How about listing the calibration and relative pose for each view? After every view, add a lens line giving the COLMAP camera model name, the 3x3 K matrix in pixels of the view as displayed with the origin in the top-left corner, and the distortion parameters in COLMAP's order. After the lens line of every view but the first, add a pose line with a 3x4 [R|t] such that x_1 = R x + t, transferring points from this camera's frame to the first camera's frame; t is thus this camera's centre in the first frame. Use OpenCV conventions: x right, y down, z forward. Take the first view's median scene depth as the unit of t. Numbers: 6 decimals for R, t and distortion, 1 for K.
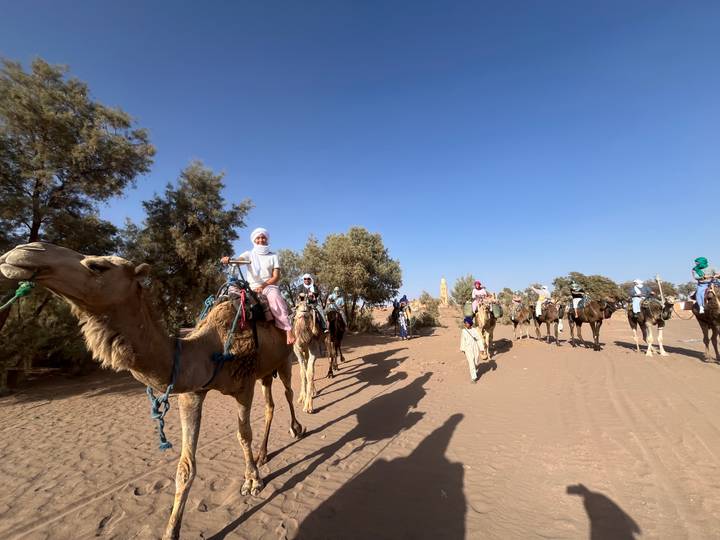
lens RADIAL K [[288.3, 0, 360.0], [0, 288.3, 270.0], [0, 0, 1]] dist [-0.001211, -0.000299]
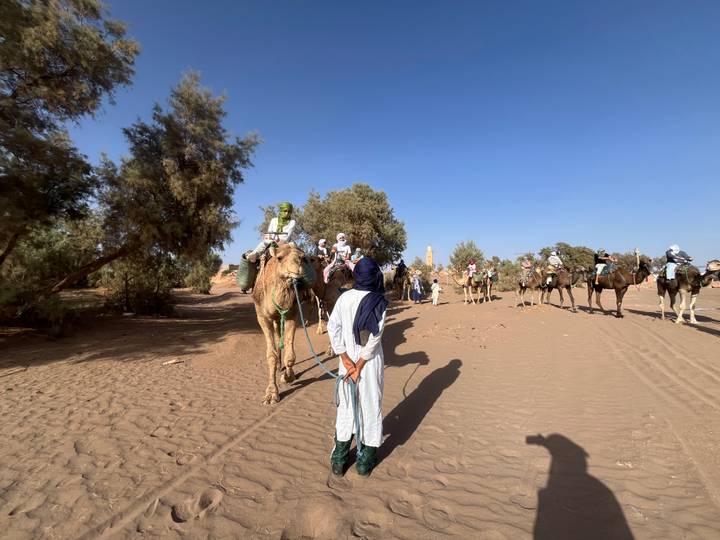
lens RADIAL K [[288.3, 0, 360.0], [0, 288.3, 270.0], [0, 0, 1]] dist [-0.001211, -0.000299]
pose [[0.998396, 0.022720, 0.051866, -0.125372], [-0.028642, 0.992781, 0.116467, 0.041318], [-0.048845, -0.117766, 0.991839, 0.123741]]
